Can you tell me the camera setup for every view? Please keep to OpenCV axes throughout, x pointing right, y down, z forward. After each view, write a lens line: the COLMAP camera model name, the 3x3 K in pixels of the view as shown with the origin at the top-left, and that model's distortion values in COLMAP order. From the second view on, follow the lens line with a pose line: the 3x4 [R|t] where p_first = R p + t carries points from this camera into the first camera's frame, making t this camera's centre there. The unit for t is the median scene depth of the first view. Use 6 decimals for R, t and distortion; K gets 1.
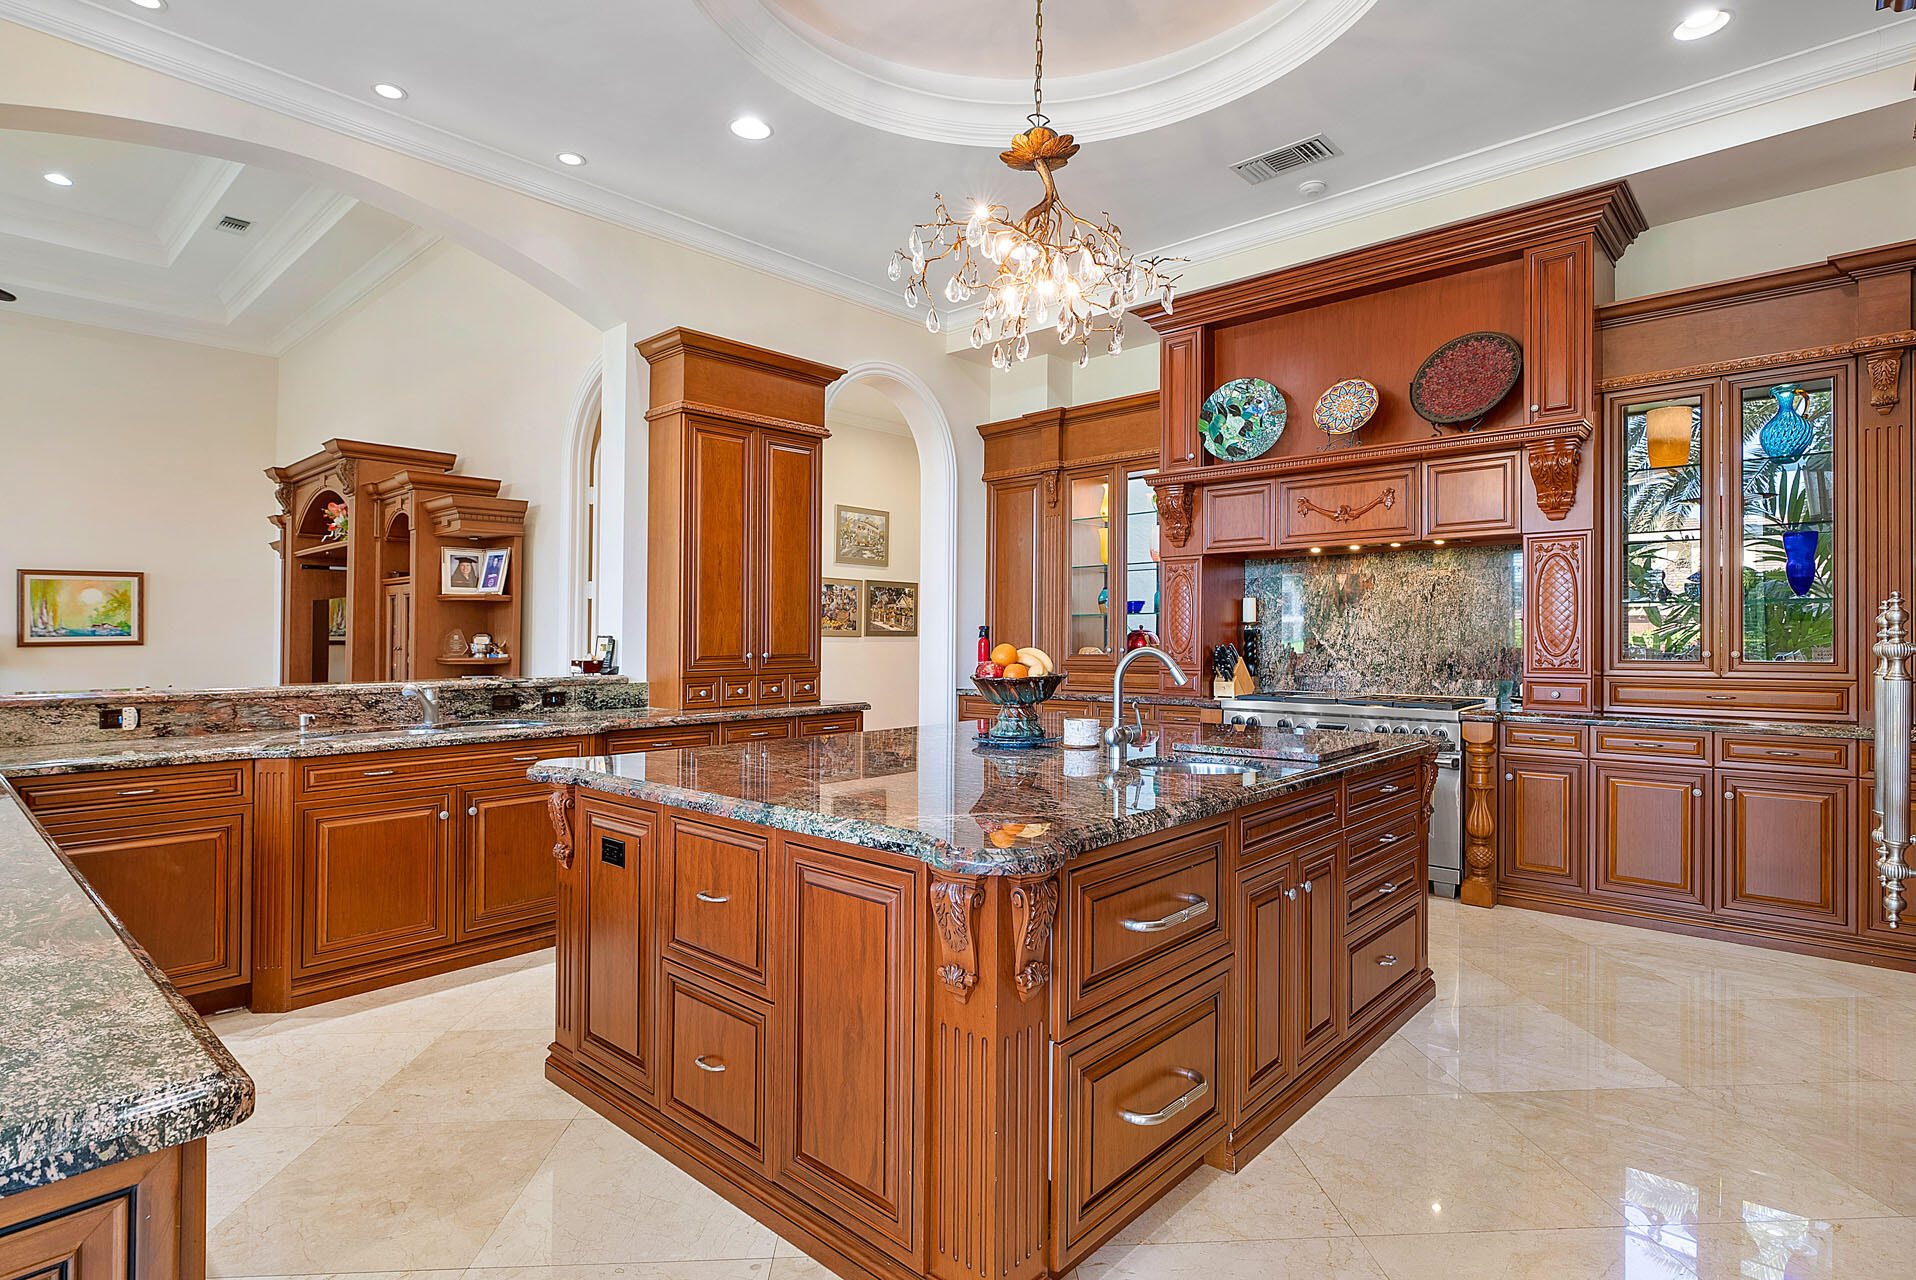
lens RADIAL K [[972.6, 0, 958.6], [0, 972.6, 637.9], [0, 0, 1]] dist [0.000571, 0.000088]
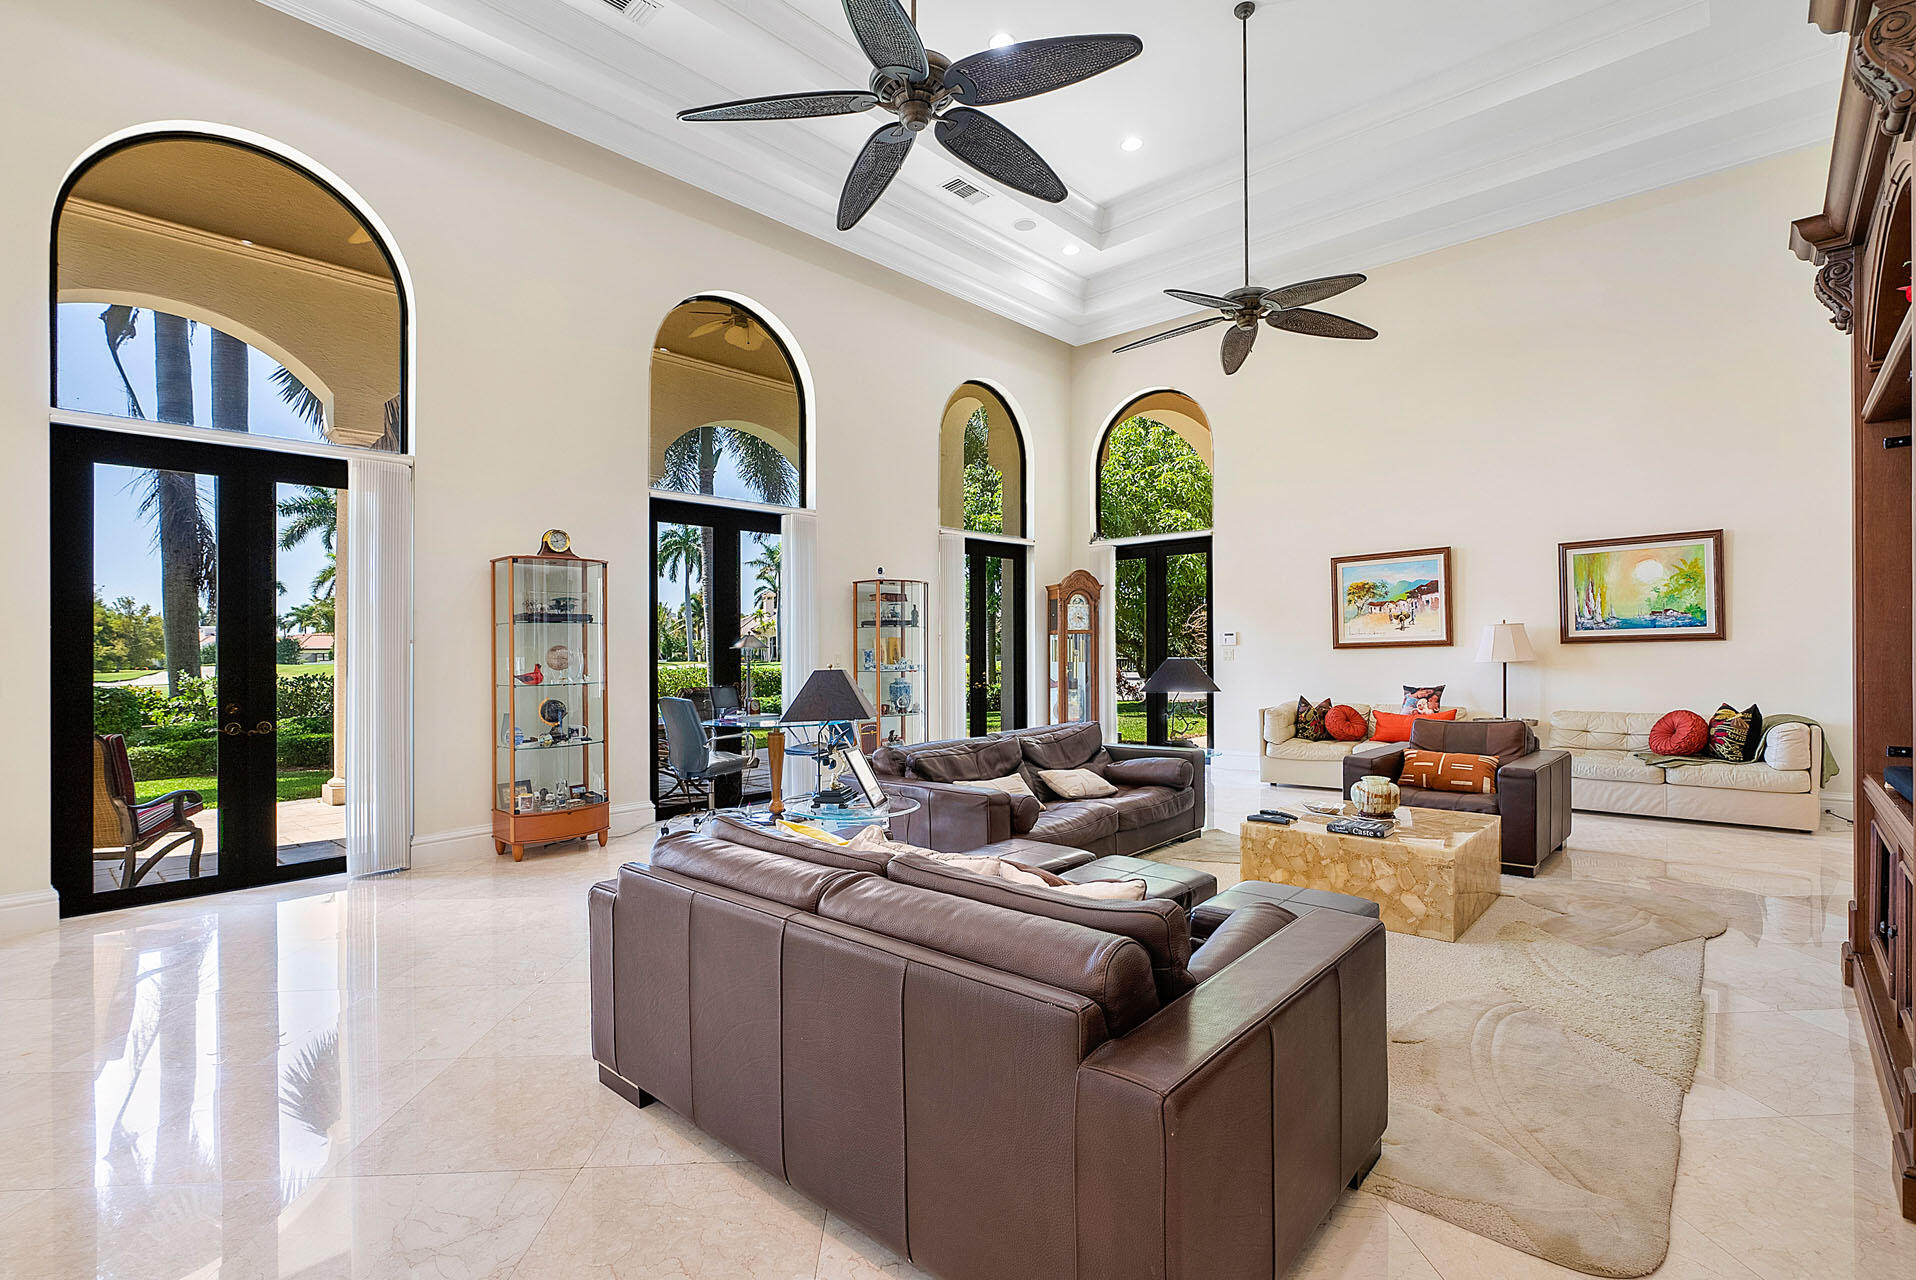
lens RADIAL K [[883.4, 0, 958.5], [0, 883.4, 643.0], [0, 0, 1]] dist [-0.000708, -0.000072]
pose [[0.002349, -0.003284, -0.999992, -0.248864], [0.012089, 0.999922, -0.003256, 0.005459], [0.999924, -0.012081, 0.002388, 0.496026]]
